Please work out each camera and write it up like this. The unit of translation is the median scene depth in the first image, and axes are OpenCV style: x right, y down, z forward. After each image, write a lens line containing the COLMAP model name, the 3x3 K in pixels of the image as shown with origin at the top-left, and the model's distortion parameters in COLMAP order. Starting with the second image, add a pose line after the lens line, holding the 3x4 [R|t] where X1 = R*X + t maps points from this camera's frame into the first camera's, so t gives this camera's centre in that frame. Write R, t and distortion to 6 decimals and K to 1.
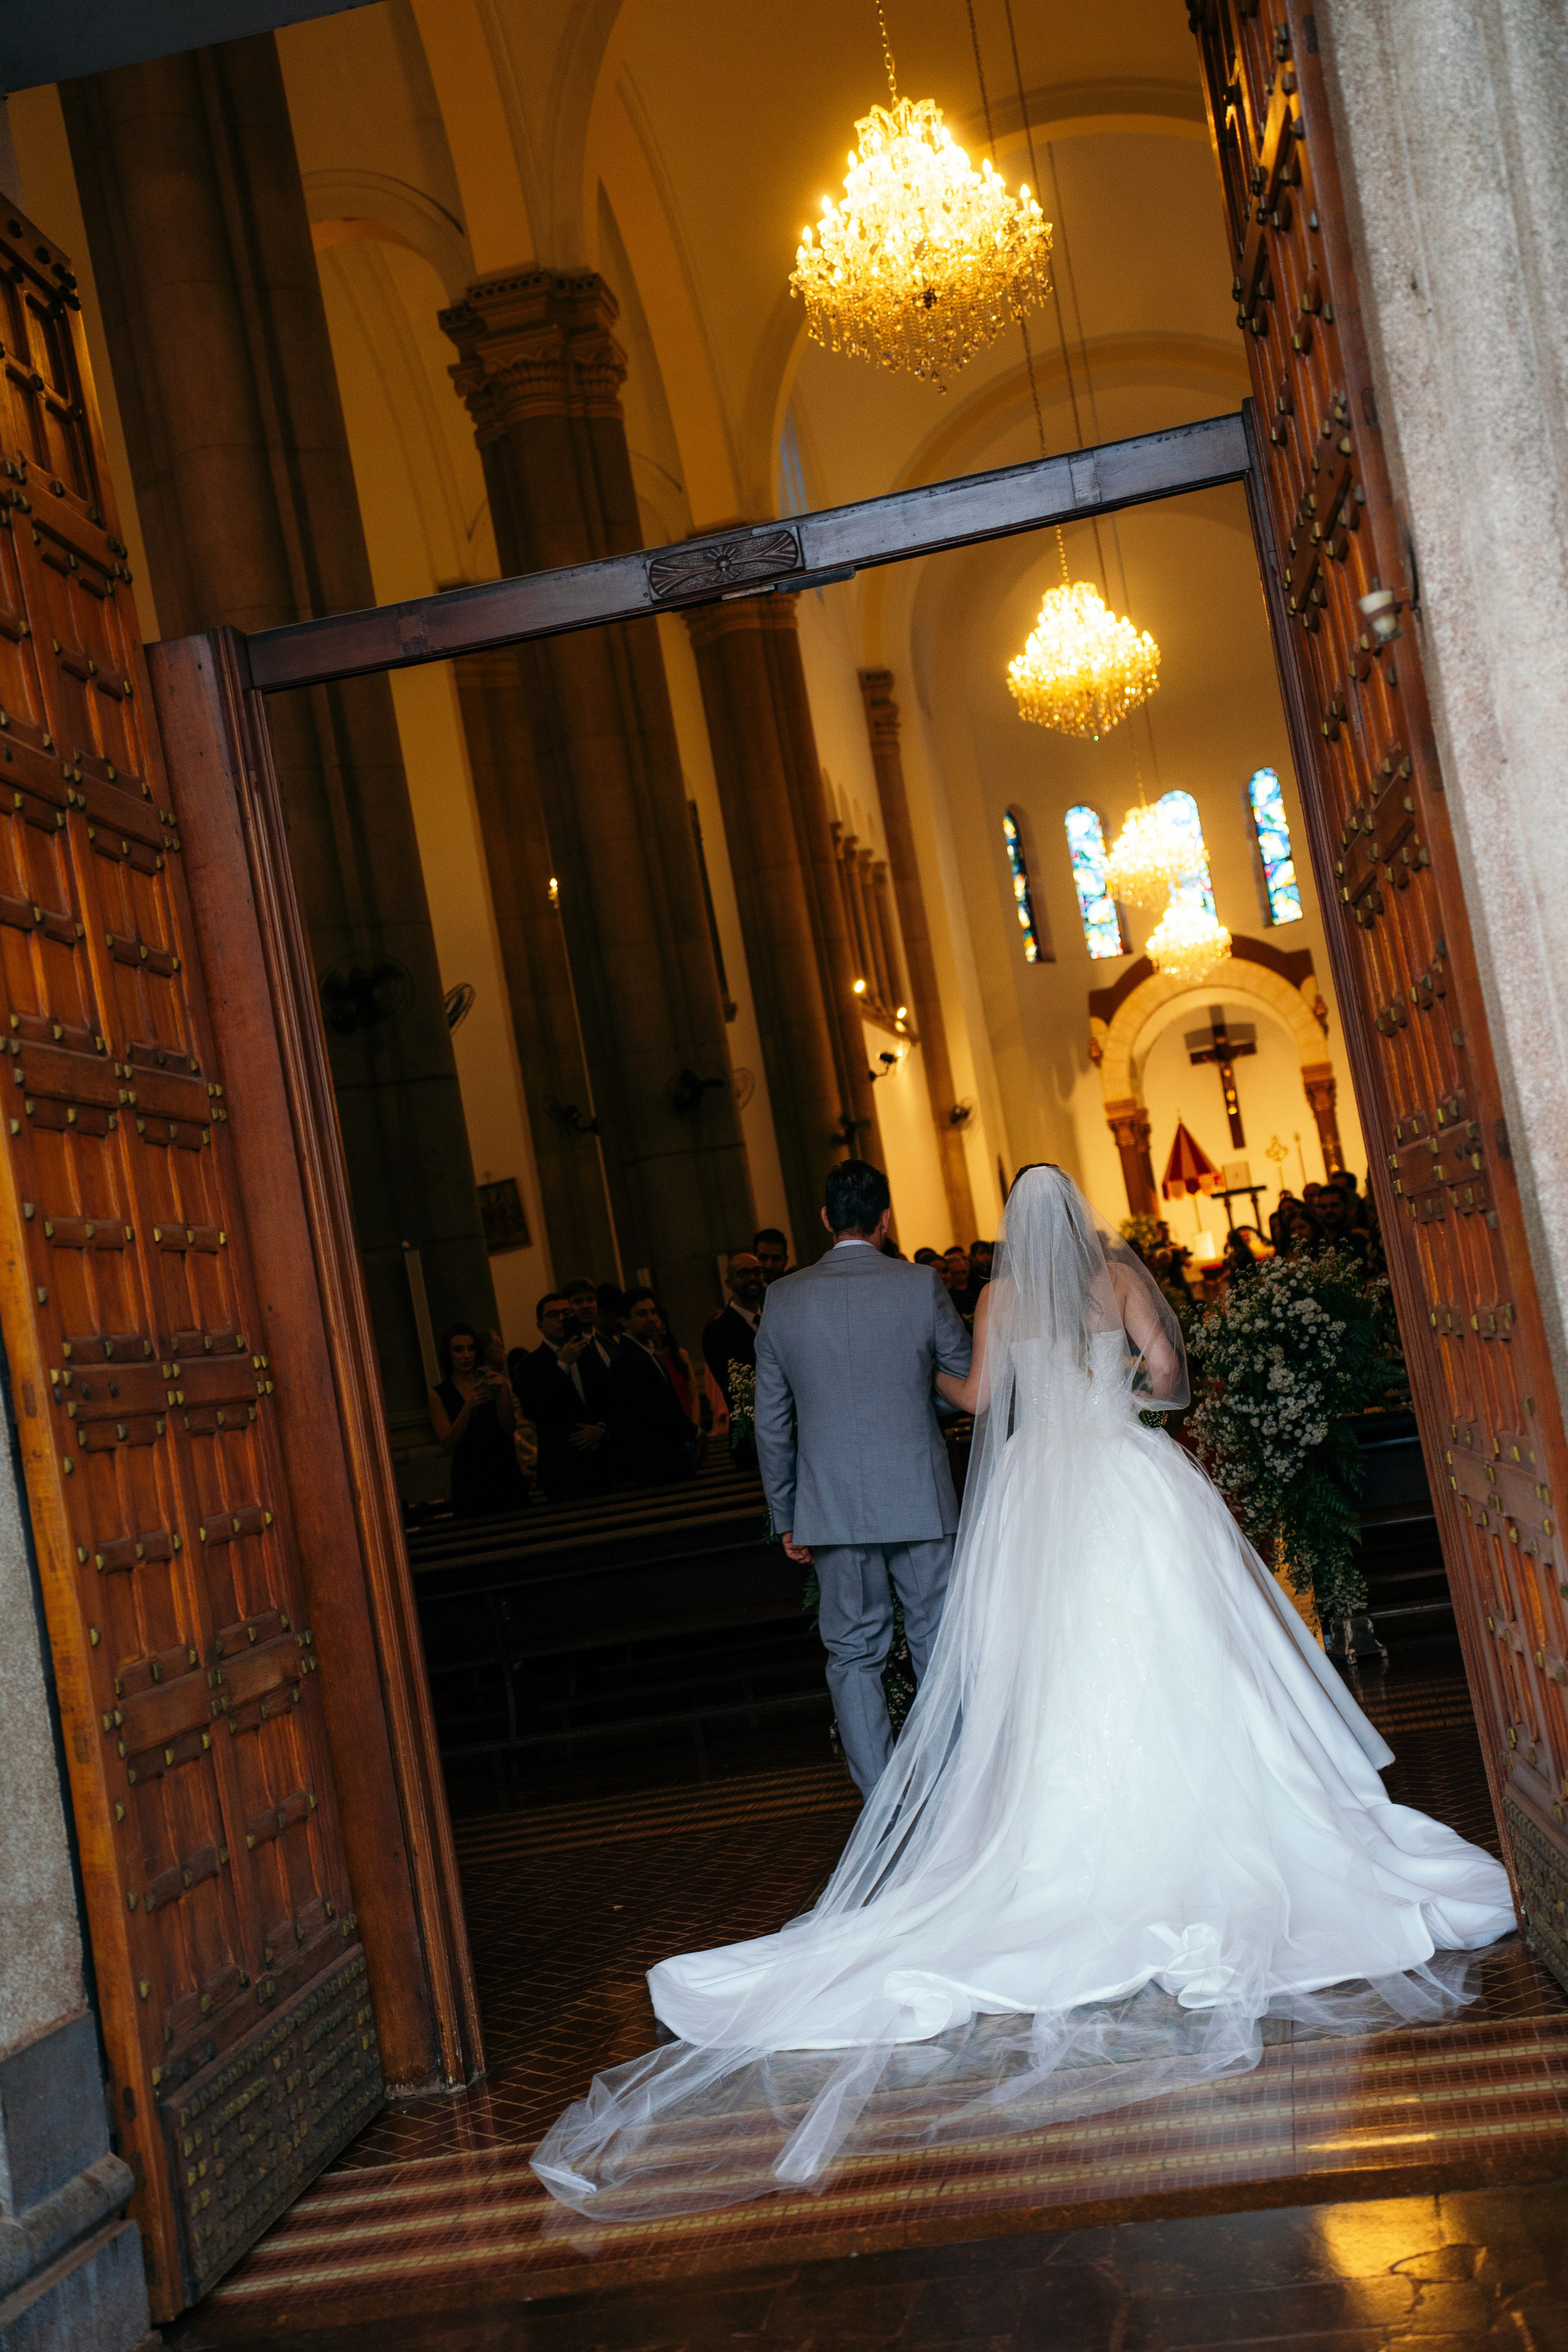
lens RADIAL K [[2999.4, 0, 784.0], [0, 2999.4, 1176.0], [0, 0, 1]] dist [0.198911, -0.012818]
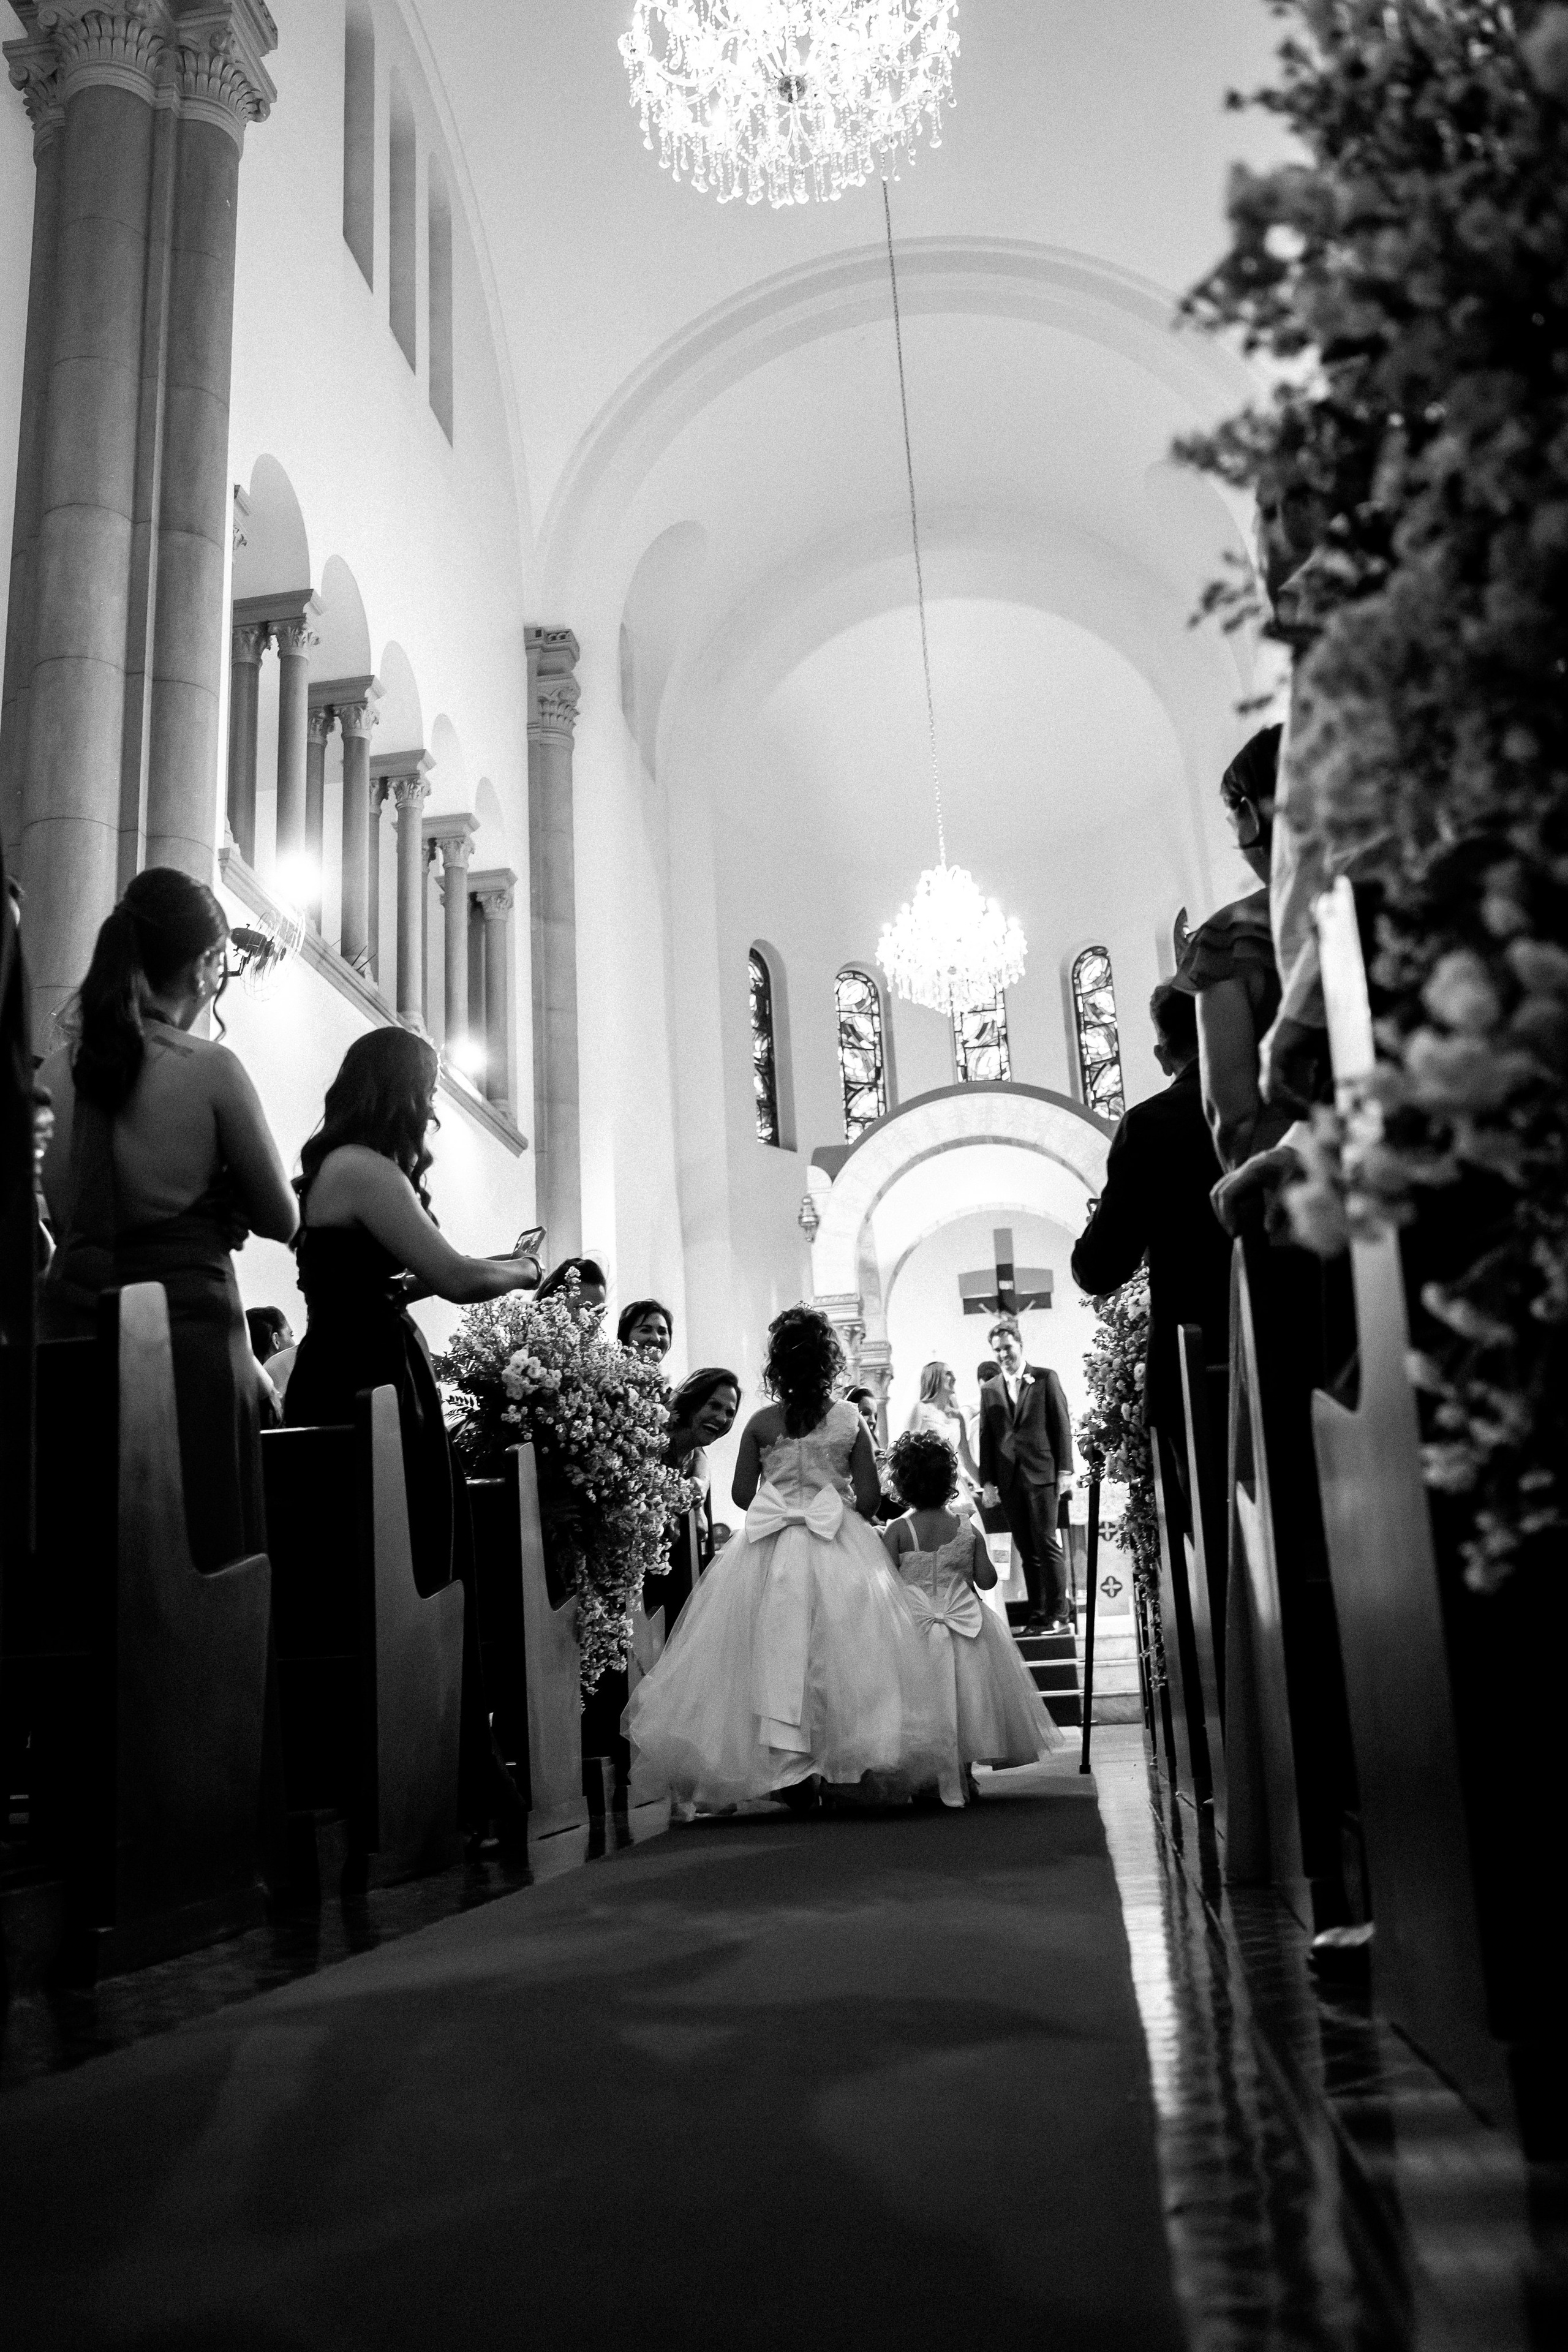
lens RADIAL K [[1949.1, 0, 784.0], [0, 1949.1, 1176.0], [0, 0, 1]] dist [-0.092704, 0.066914]
pose [[0.992242, 0.124302, 0.002214, 0.097285], [-0.121290, 0.971795, -0.202245, 0.036108], [-0.027291, 0.200408, 0.979332, 0.593400]]
